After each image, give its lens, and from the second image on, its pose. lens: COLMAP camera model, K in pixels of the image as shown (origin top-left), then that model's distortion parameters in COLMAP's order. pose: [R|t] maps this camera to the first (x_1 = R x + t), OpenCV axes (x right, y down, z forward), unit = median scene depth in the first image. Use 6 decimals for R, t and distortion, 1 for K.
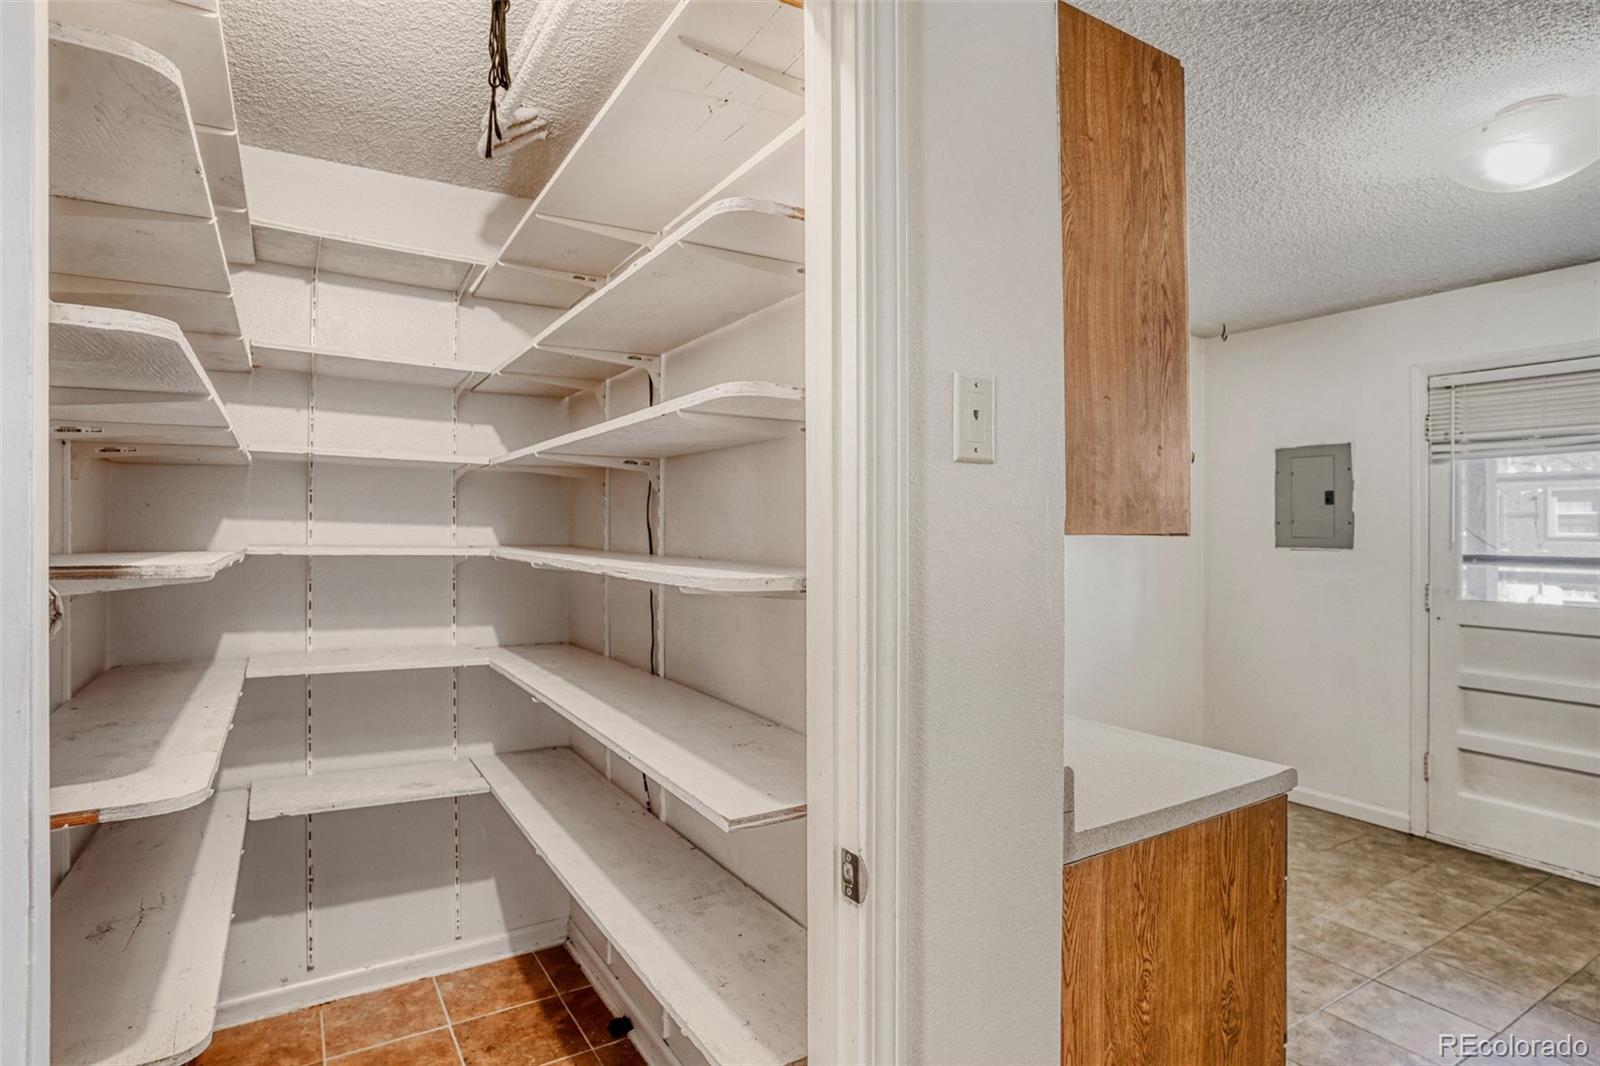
lens RADIAL K [[845.0, 0, 796.8], [0, 845.0, 526.8], [0, 0, 1]] dist [-0.063088, 0.033349]
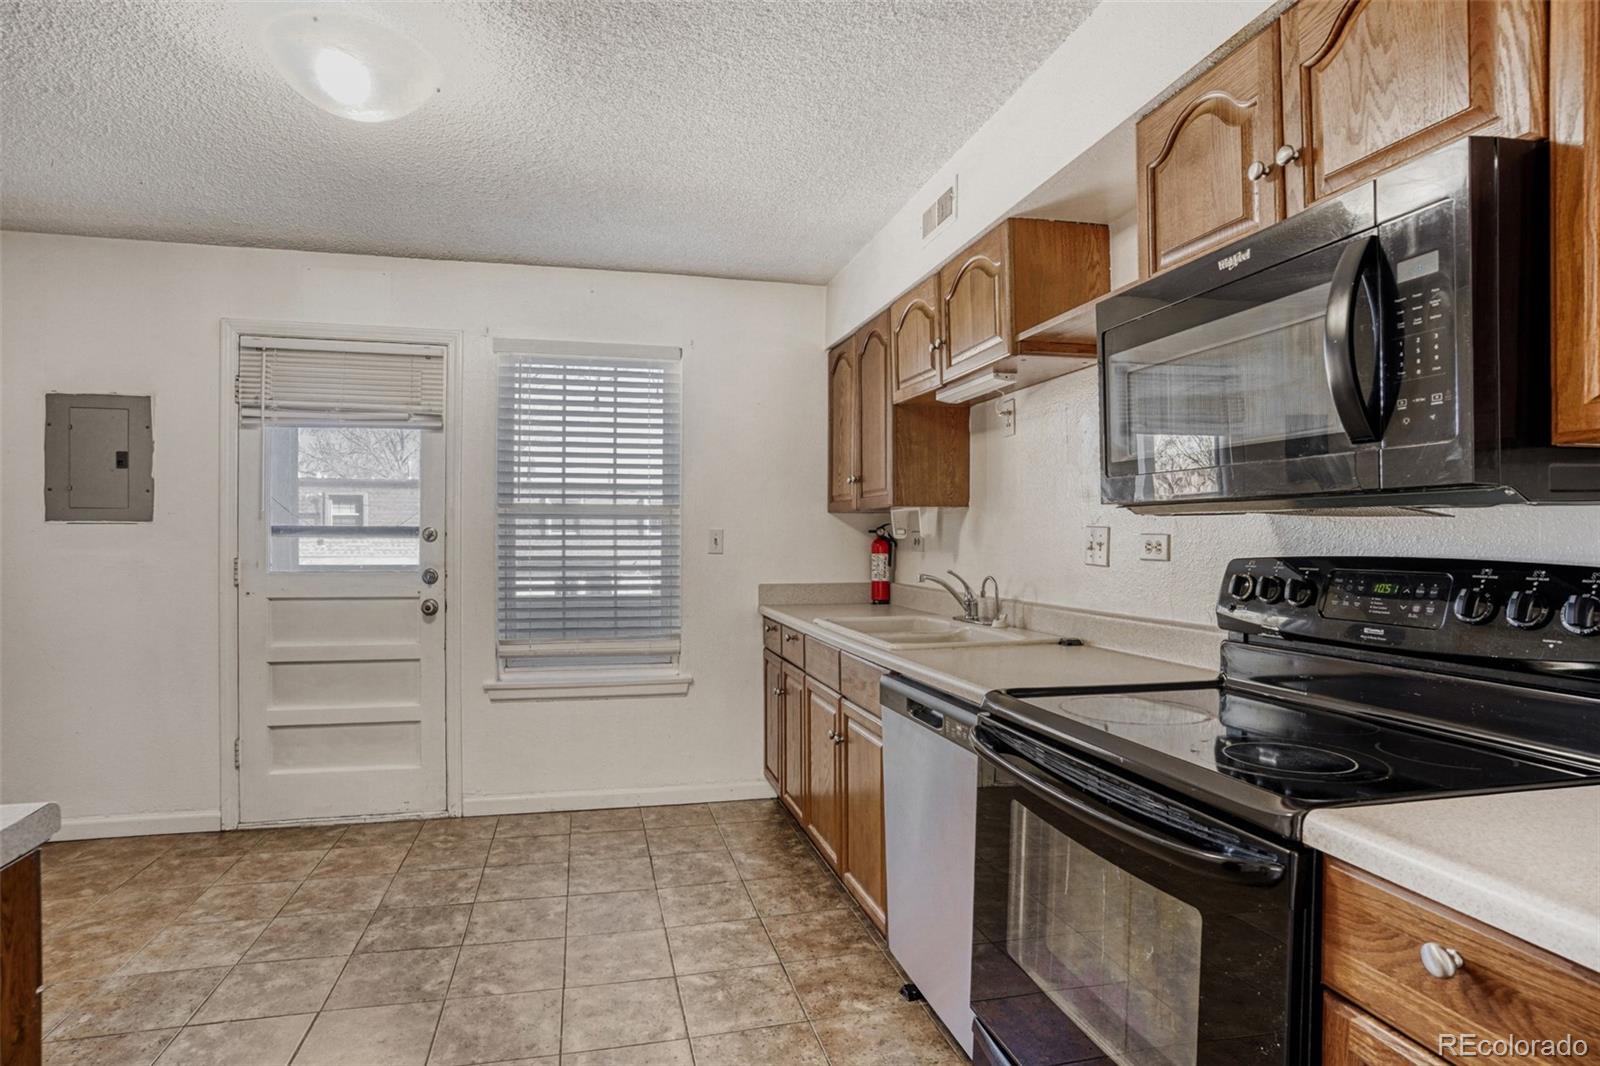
lens RADIAL K [[845.0, 0, 796.8], [0, 845.0, 526.8], [0, 0, 1]] dist [-0.063088, 0.033349]
pose [[0.308378, 0.000491, 0.951264, 0.076411], [-0.002710, 0.999996, 0.000363, 0.034218], [-0.951260, -0.002690, 0.308378, 0.114894]]
